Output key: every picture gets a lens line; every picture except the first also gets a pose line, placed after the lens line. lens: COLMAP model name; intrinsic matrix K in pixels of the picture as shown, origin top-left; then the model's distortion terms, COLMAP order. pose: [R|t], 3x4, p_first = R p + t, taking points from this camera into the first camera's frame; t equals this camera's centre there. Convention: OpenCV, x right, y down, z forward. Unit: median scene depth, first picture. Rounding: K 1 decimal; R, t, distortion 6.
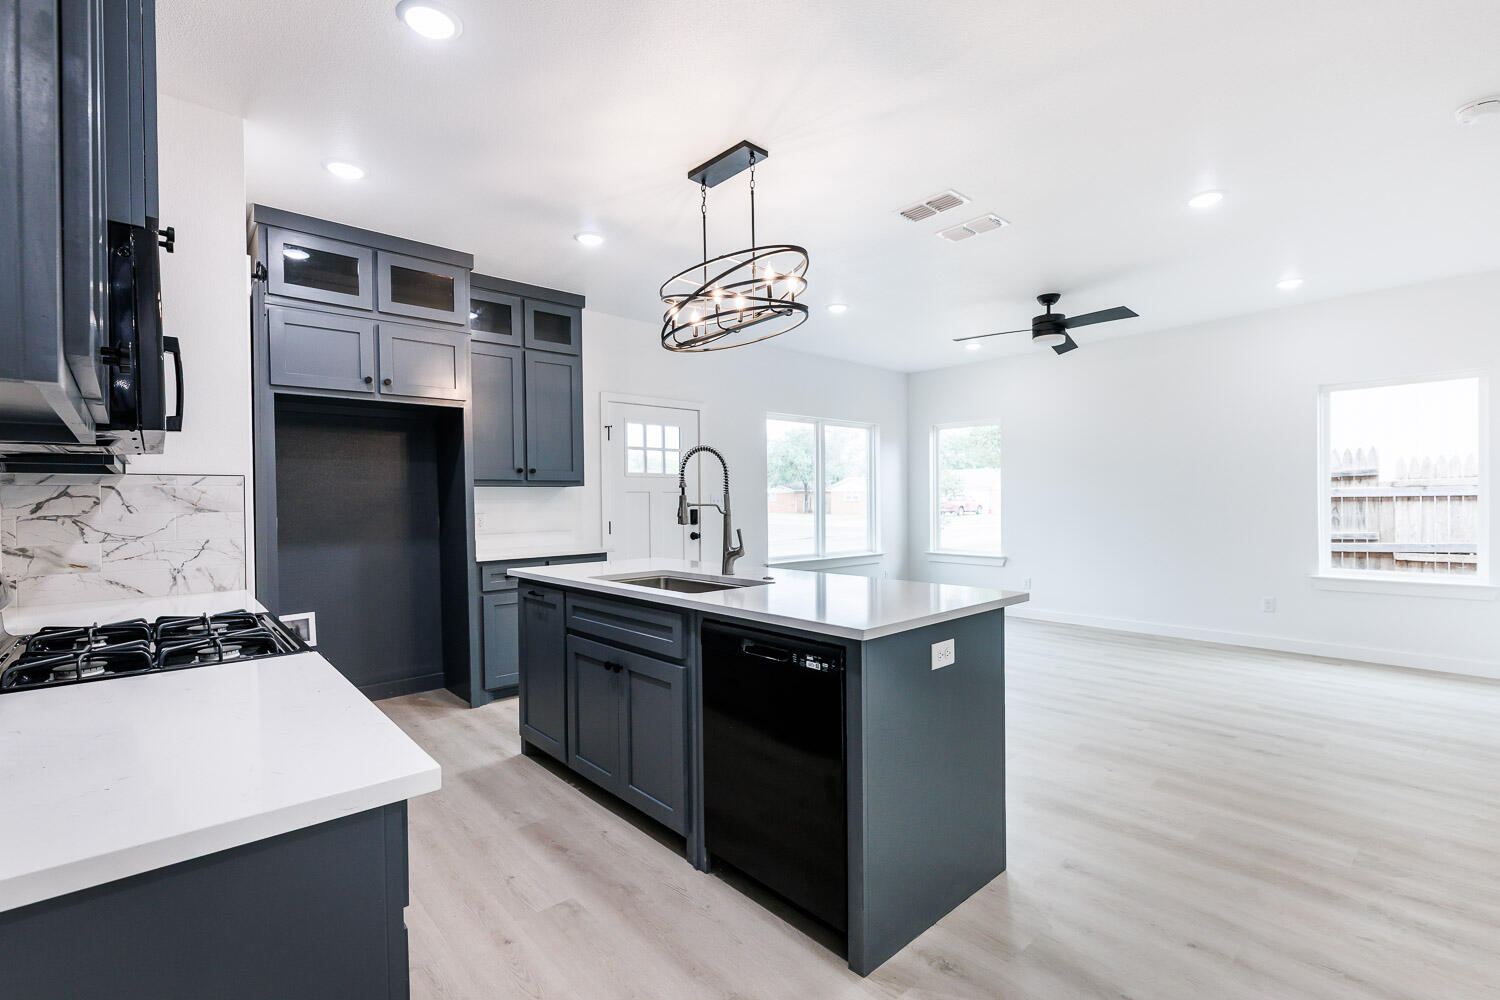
lens RADIAL K [[670.9, 0, 733.6], [0, 670.9, 503.6], [0, 0, 1]] dist [-0.002283, -0.000073]
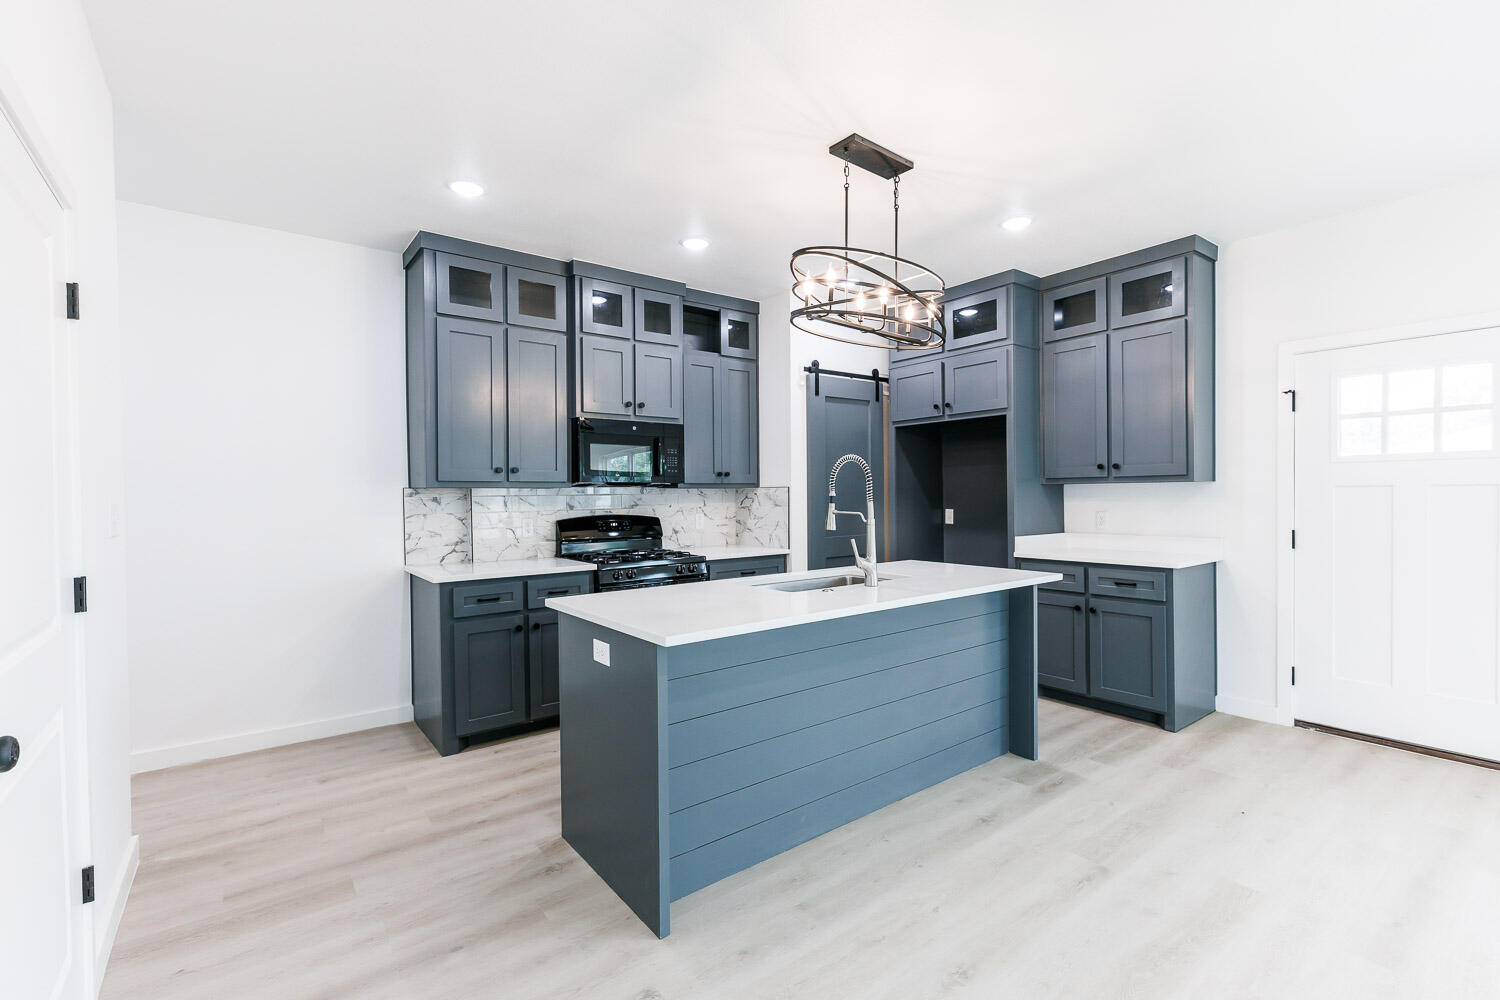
lens RADIAL K [[670.9, 0, 755.5], [0, 670.9, 500.8], [0, 0, 1]] dist [-0.002283, -0.000073]
pose [[-0.065969, 0.021238, -0.997596, 0.618746], [0.005670, 0.999765, 0.020909, -0.024144], [0.997806, -0.004277, -0.066074, 0.580018]]
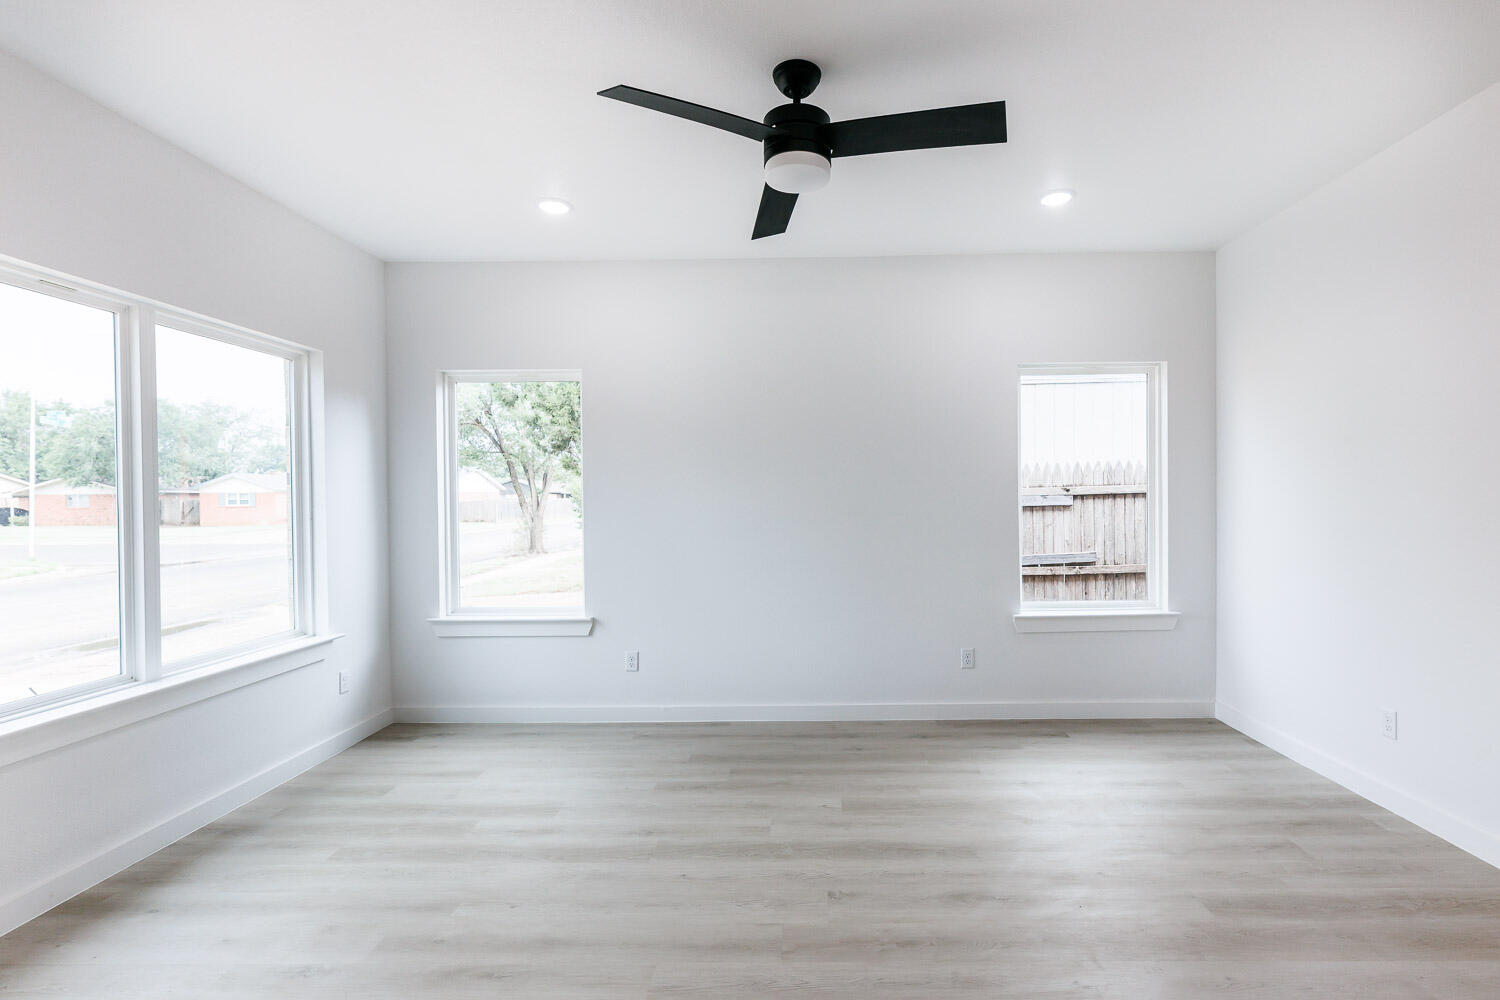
lens RADIAL K [[670.9, 0, 793.7], [0, 670.9, 499.2], [0, 0, 1]] dist [-0.002283, -0.000073]
pose [[0.654207, -0.000771, 0.756315, 0.137819], [0.009605, 0.999927, -0.007289, -0.021083], [-0.756255, 0.012033, 0.654167, 0.764049]]
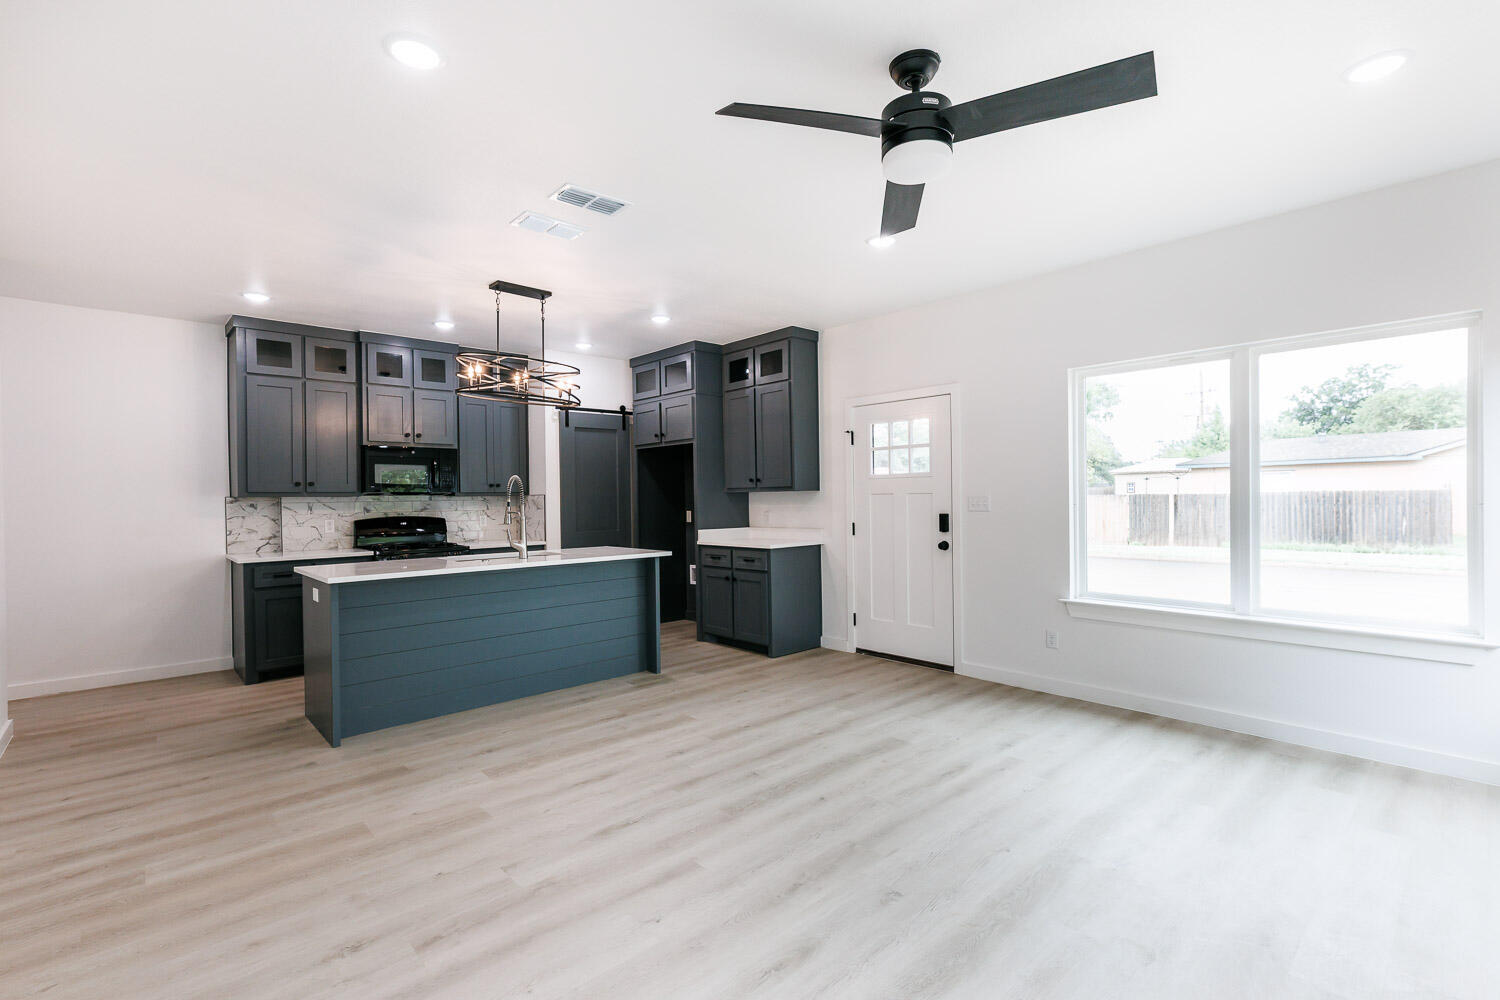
lens RADIAL K [[670.9, 0, 755.3], [0, 670.9, 498.9], [0, 0, 1]] dist [-0.002283, -0.000073]
pose [[0.036876, 0.011954, -0.999248, 0.983630], [0.008328, 0.999890, 0.012269, -0.028565], [0.999285, -0.008774, 0.036772, 0.944649]]
